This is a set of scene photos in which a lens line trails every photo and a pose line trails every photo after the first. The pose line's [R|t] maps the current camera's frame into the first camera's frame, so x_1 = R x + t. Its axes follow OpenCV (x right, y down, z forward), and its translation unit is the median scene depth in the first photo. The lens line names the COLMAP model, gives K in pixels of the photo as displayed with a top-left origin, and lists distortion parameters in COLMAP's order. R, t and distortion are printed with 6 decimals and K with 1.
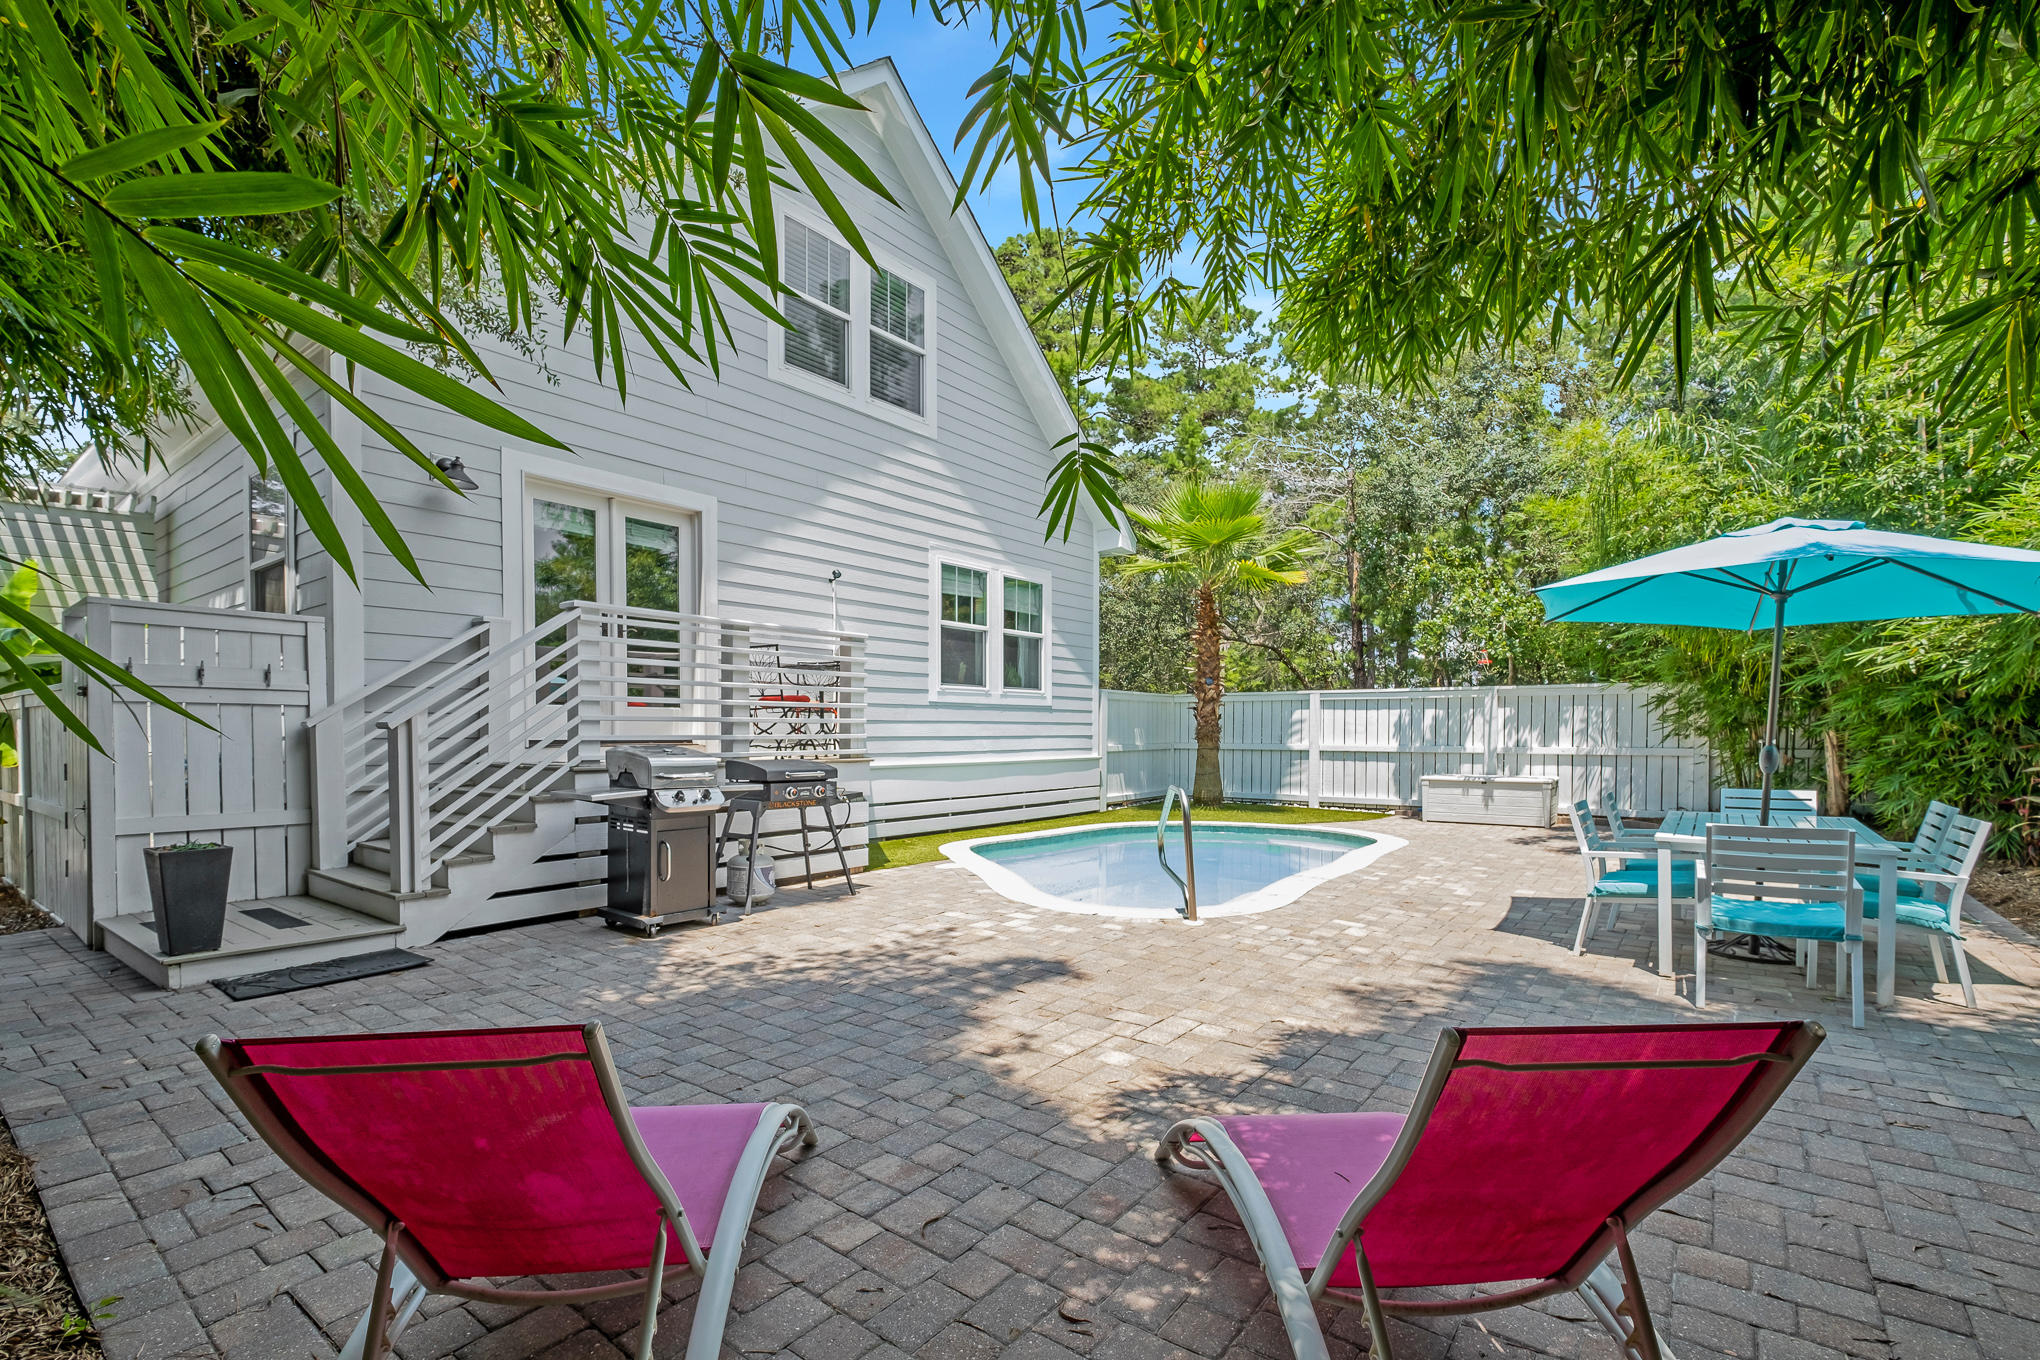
lens RADIAL K [[896.1, 0, 988.1], [0, 896.1, 742.0], [0, 0, 1]] dist [-0.004307, 0.000630]
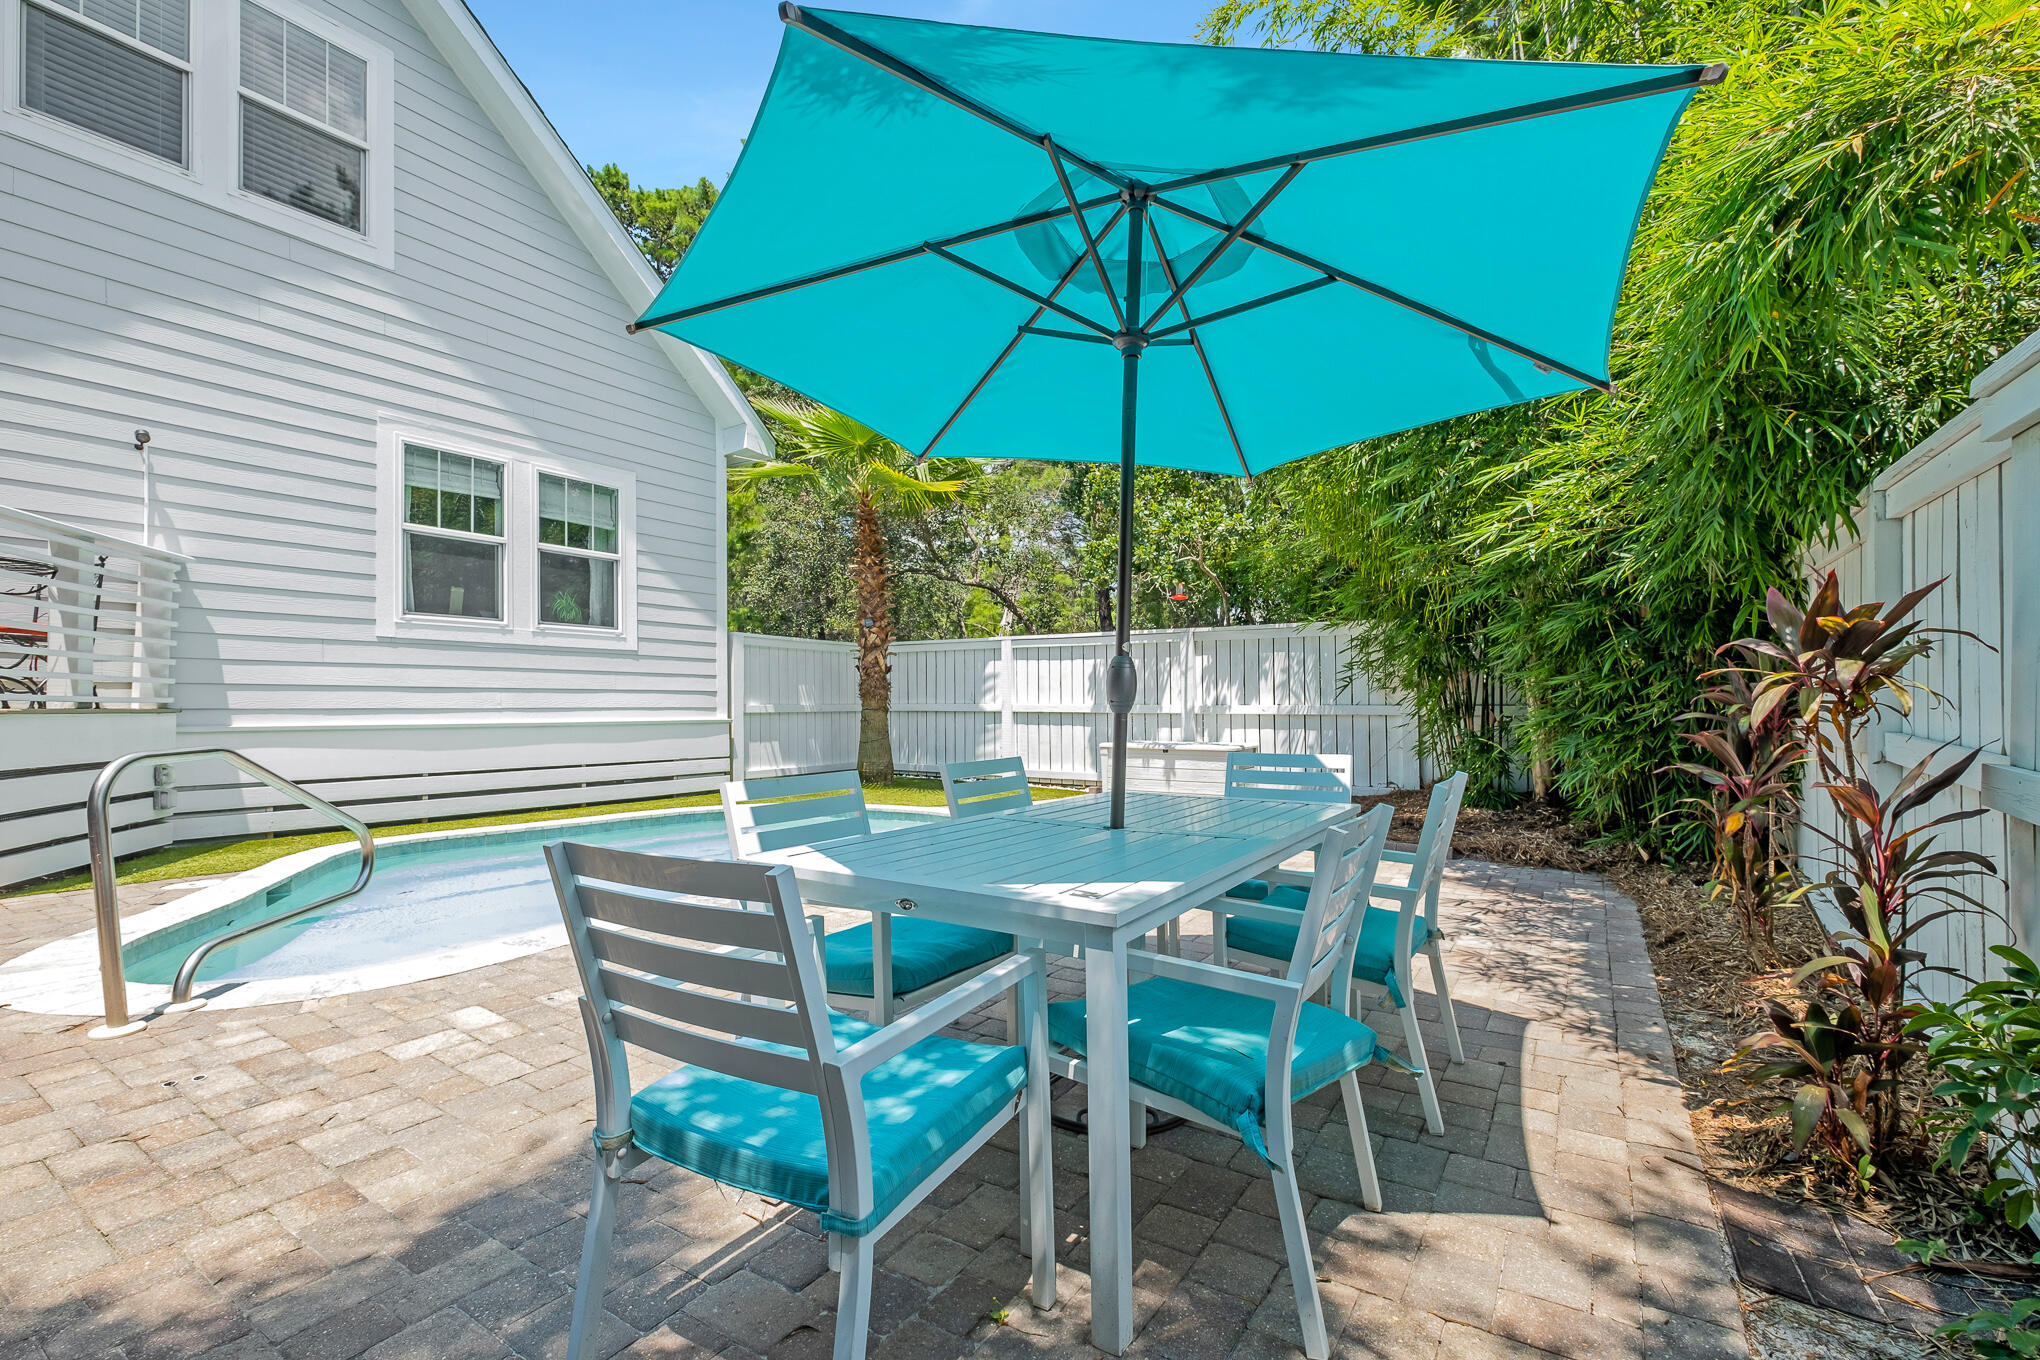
lens RADIAL K [[896.1, 0, 1023.4], [0, 896.1, 684.6], [0, 0, 1]] dist [-0.004307, 0.000630]
pose [[0.995074, 0.005263, 0.098998, 0.347422], [-0.001831, 0.999395, -0.034728, 0.015109], [-0.099121, 0.034376, 0.994481, 0.236701]]
